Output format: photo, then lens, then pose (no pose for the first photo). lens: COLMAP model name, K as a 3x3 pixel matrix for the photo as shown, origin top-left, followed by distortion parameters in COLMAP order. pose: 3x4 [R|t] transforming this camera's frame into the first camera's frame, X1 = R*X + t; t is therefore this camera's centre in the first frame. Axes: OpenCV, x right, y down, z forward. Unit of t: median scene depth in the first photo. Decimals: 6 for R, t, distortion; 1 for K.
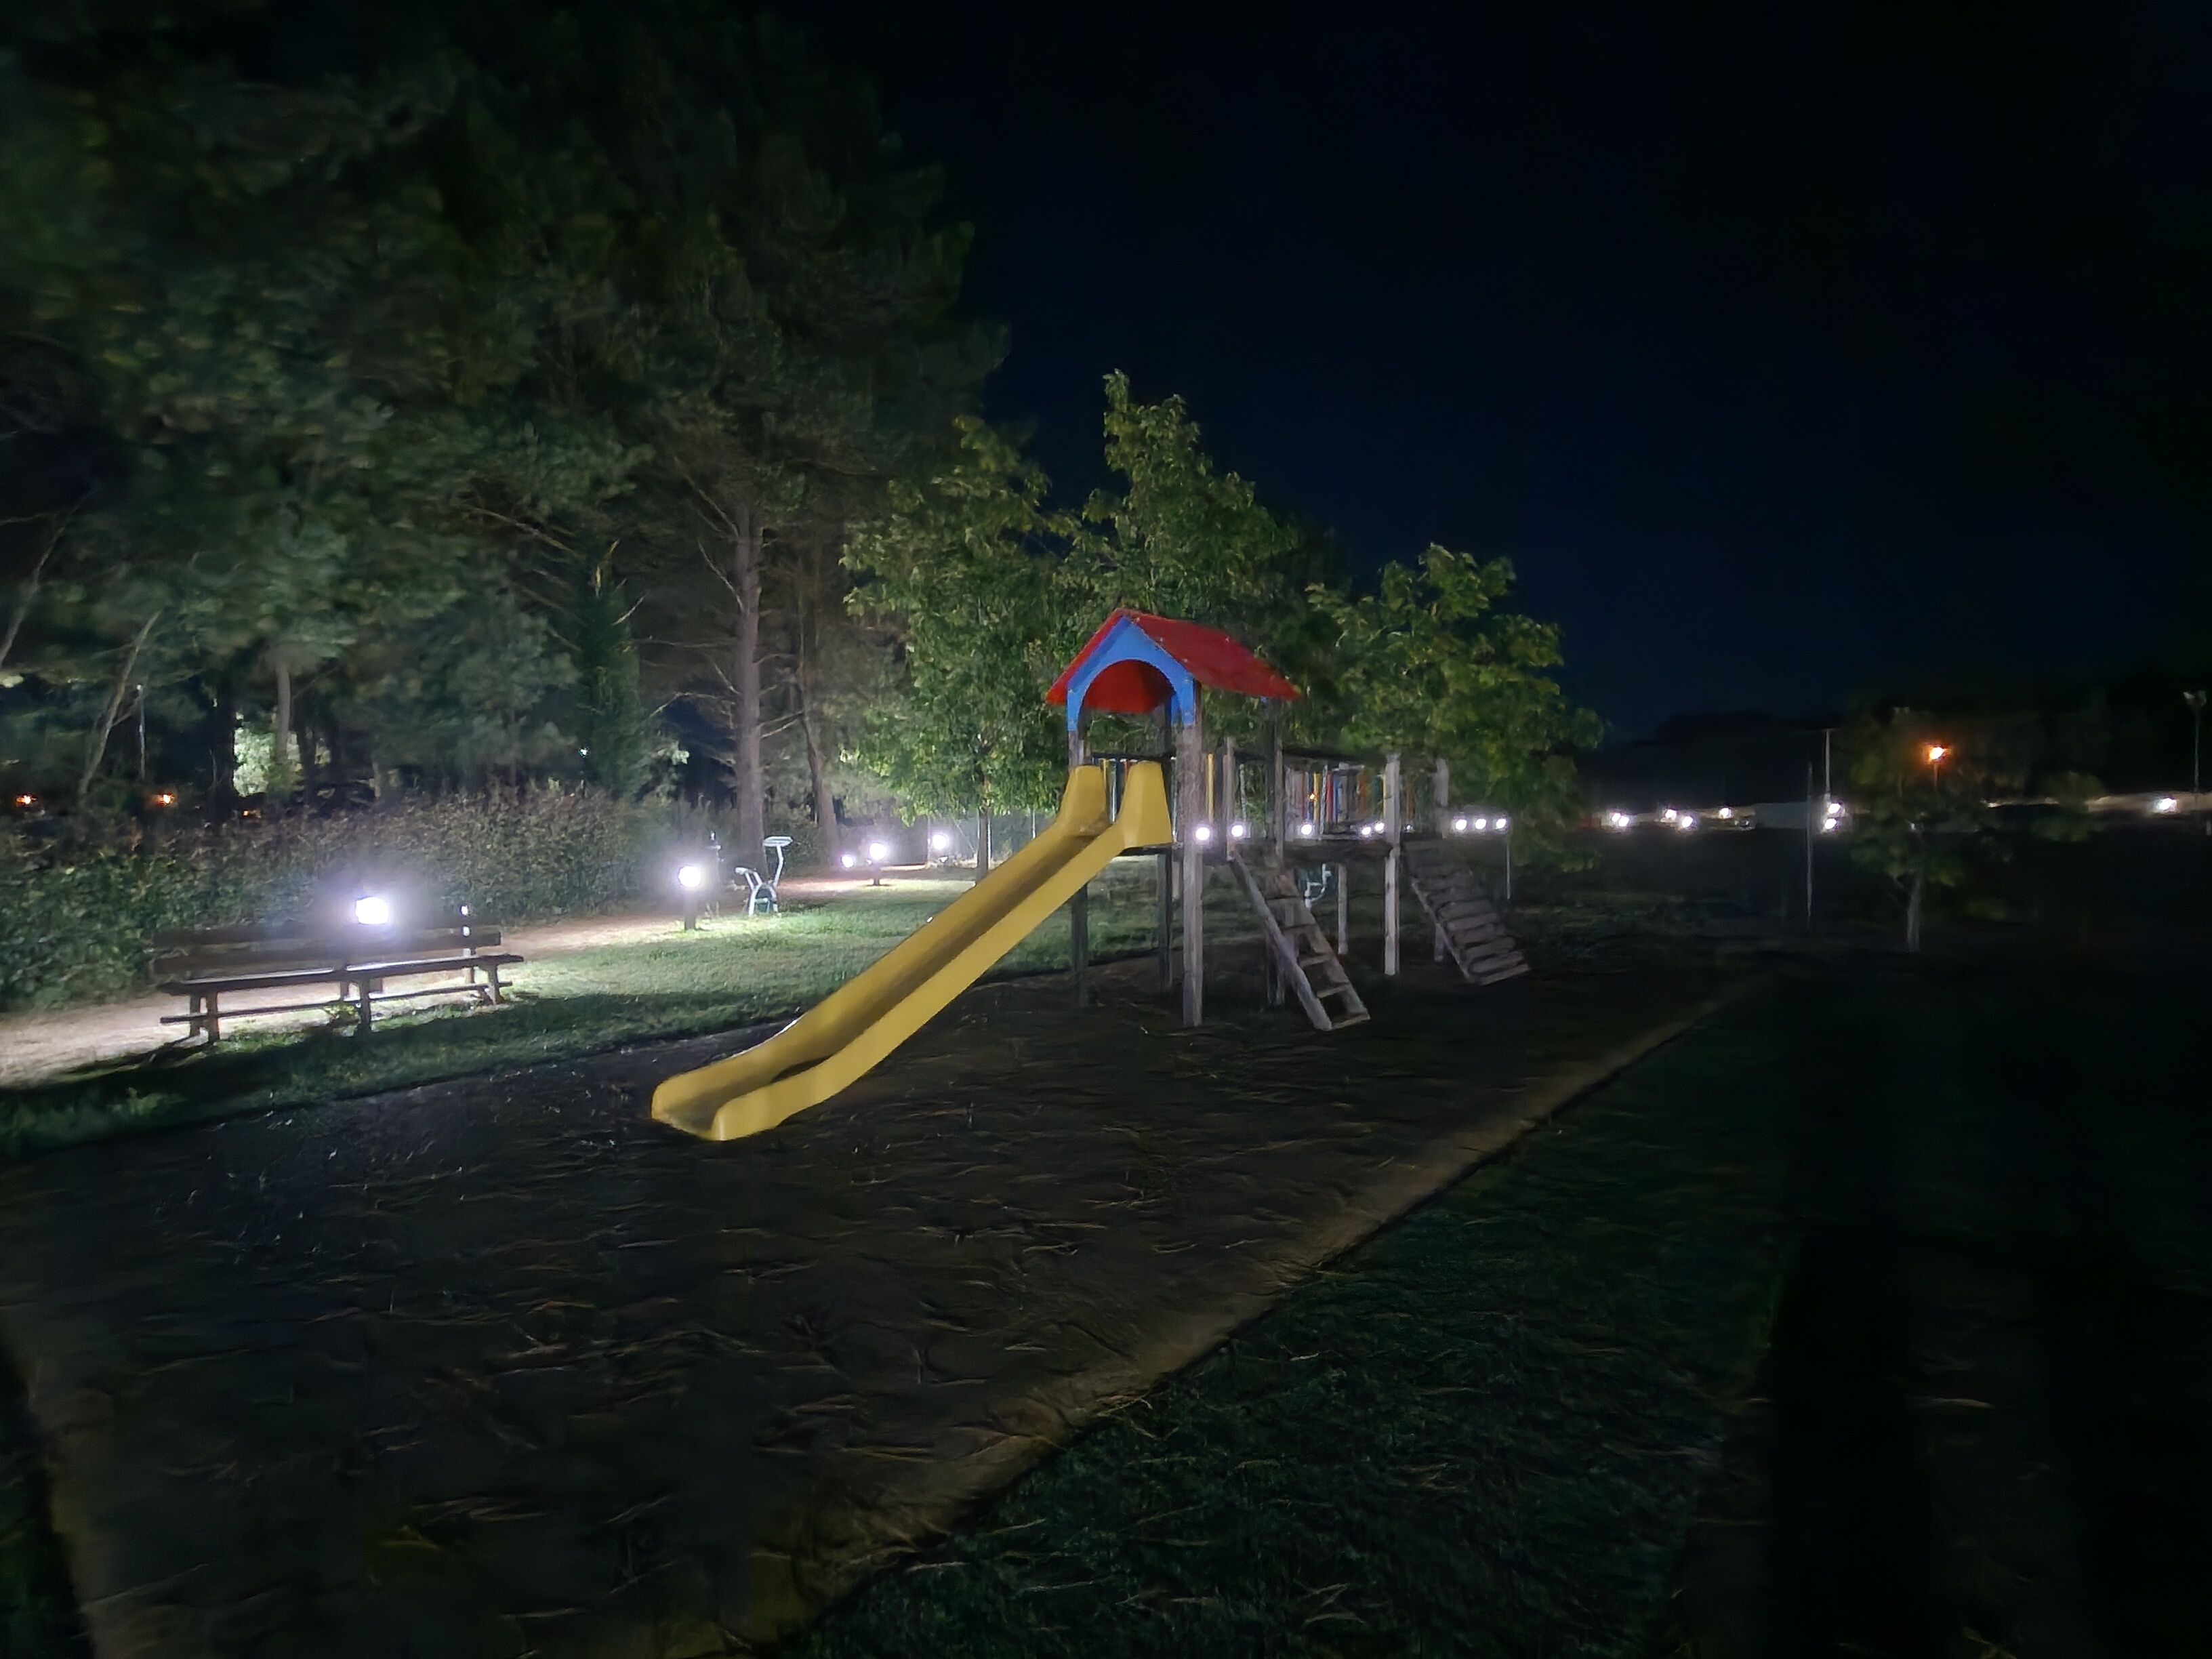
lens RADIAL K [[1005.9, 0, 1113.4], [0, 1005.9, 842.0], [0, 0, 1]] dist [-0.012196, 0.000366]
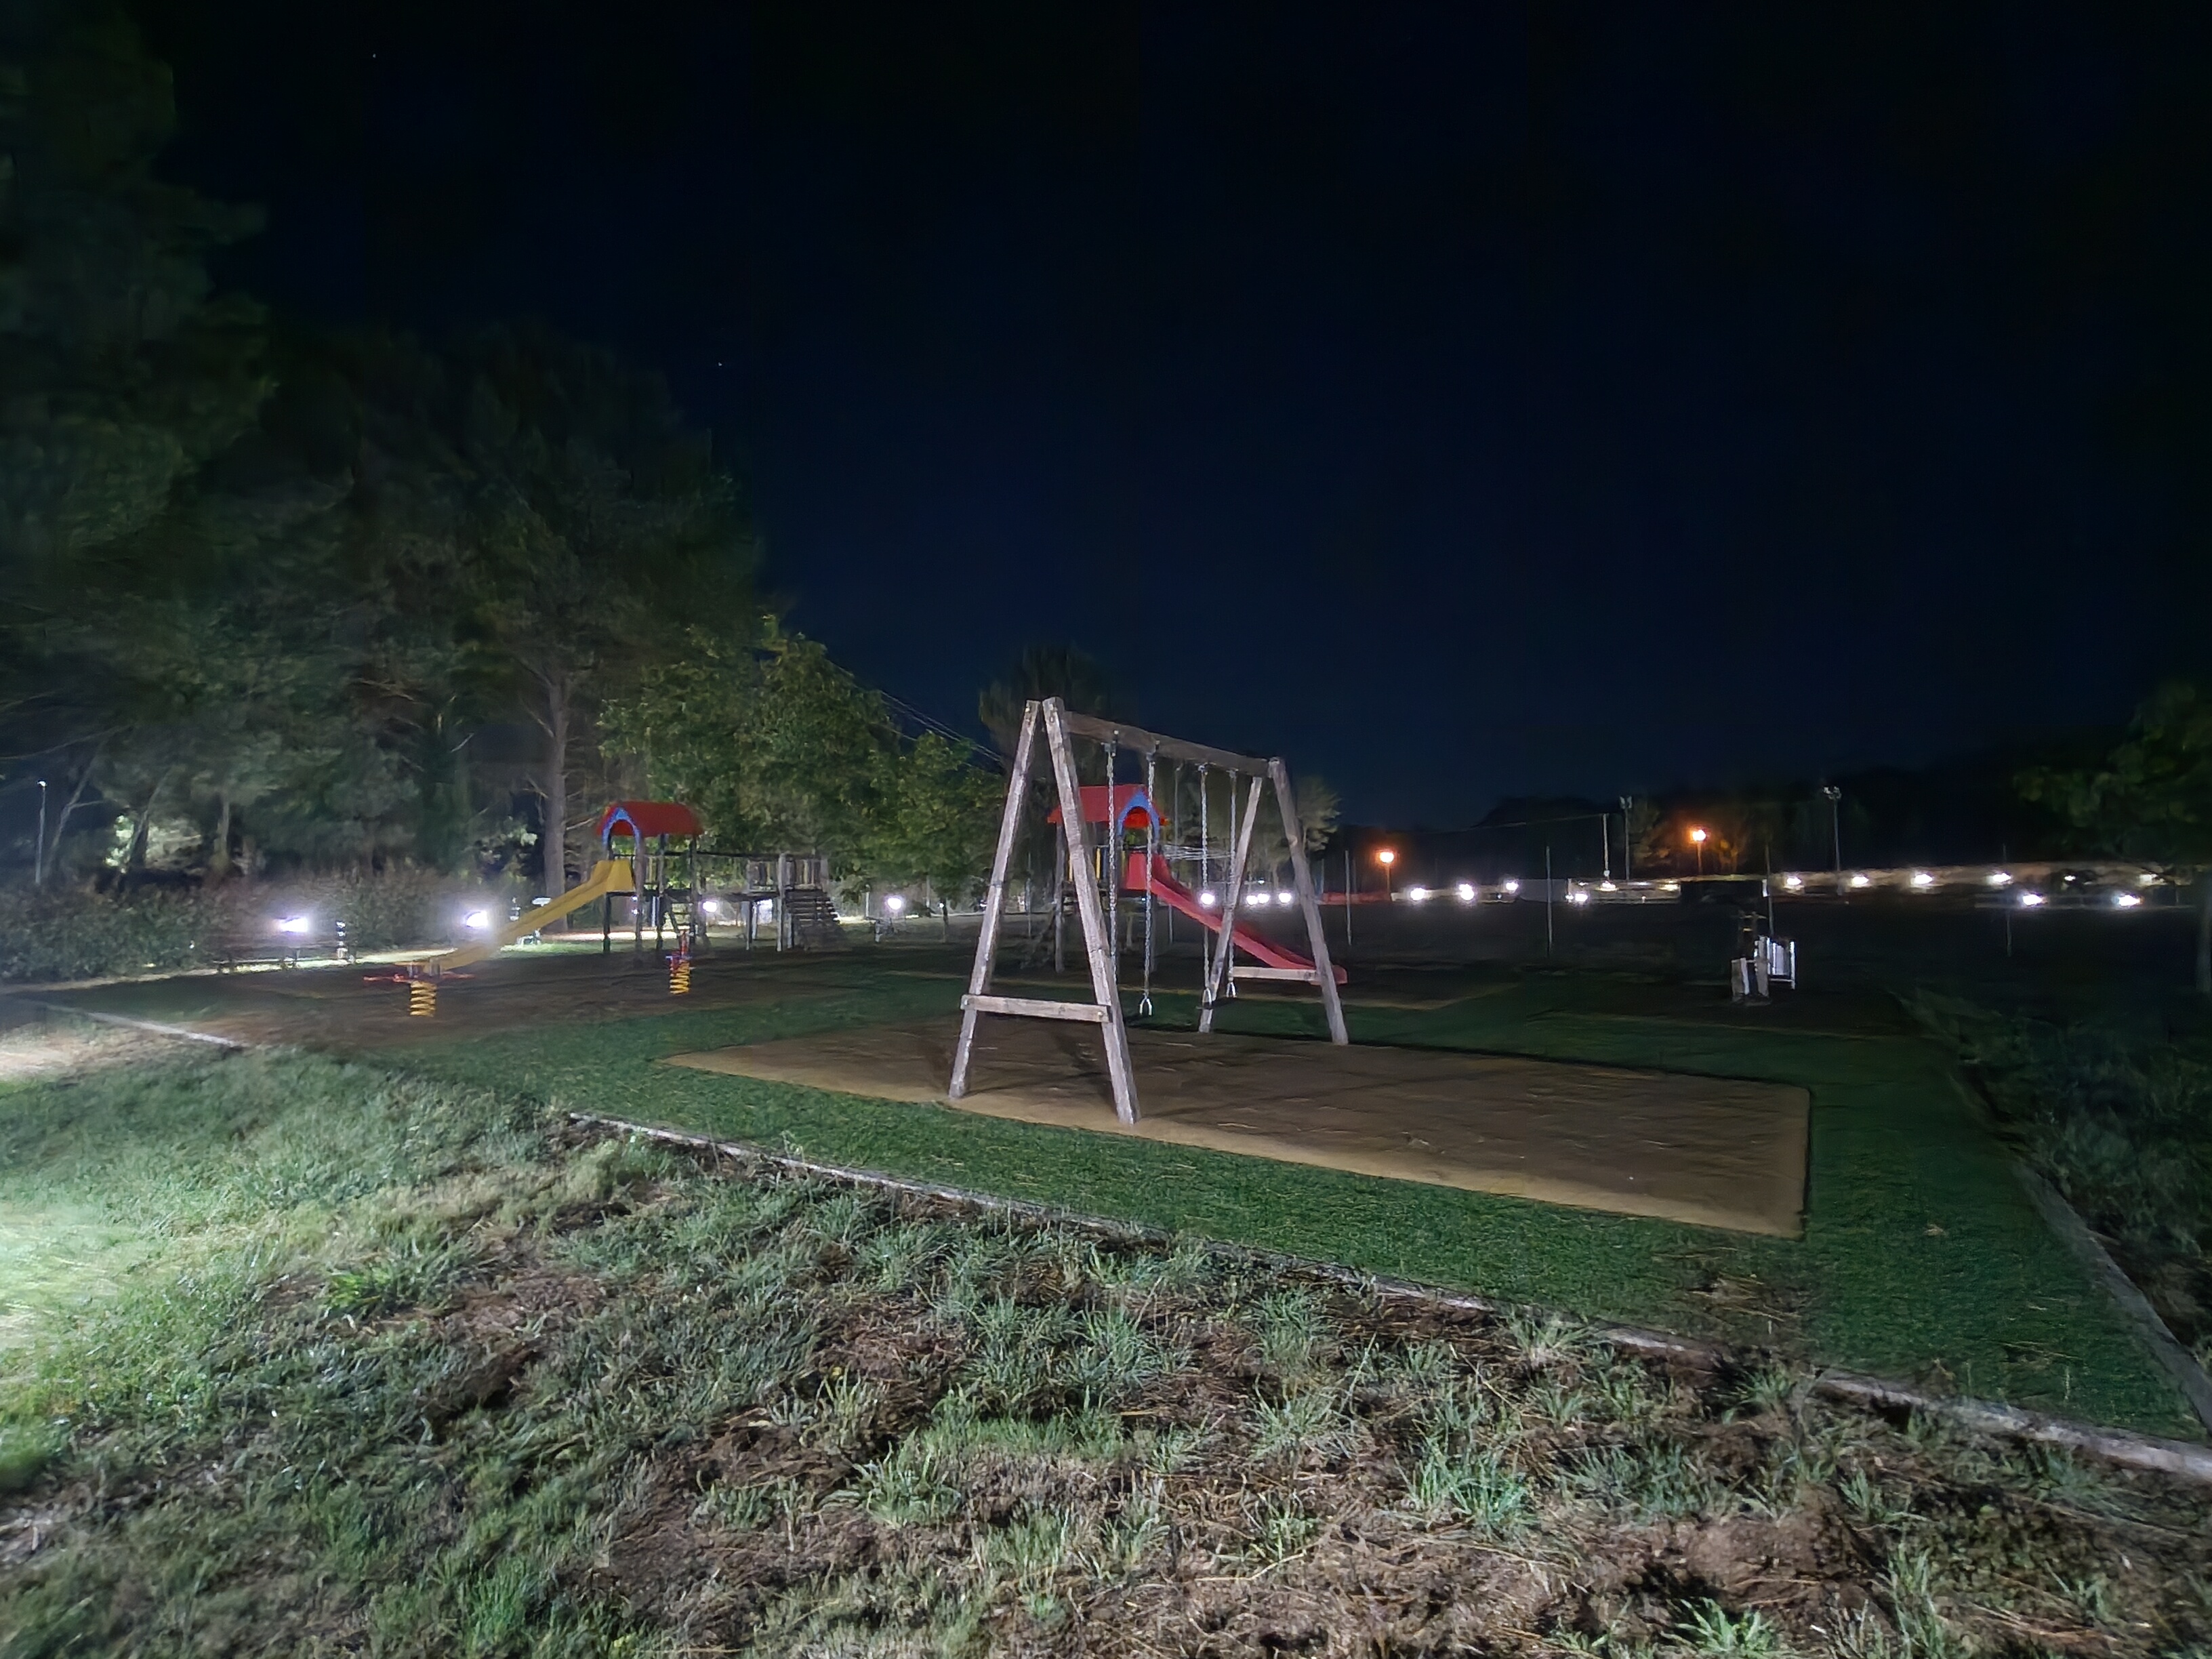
lens RADIAL K [[1005.9, 0, 1113.4], [0, 1005.9, 842.0], [0, 0, 1]] dist [-0.012196, 0.000366]
pose [[0.995233, 0.002590, 0.097492, 0.333256], [0.004886, 0.997067, -0.076372, 0.024926], [-0.097404, 0.076484, 0.992302, -0.544797]]
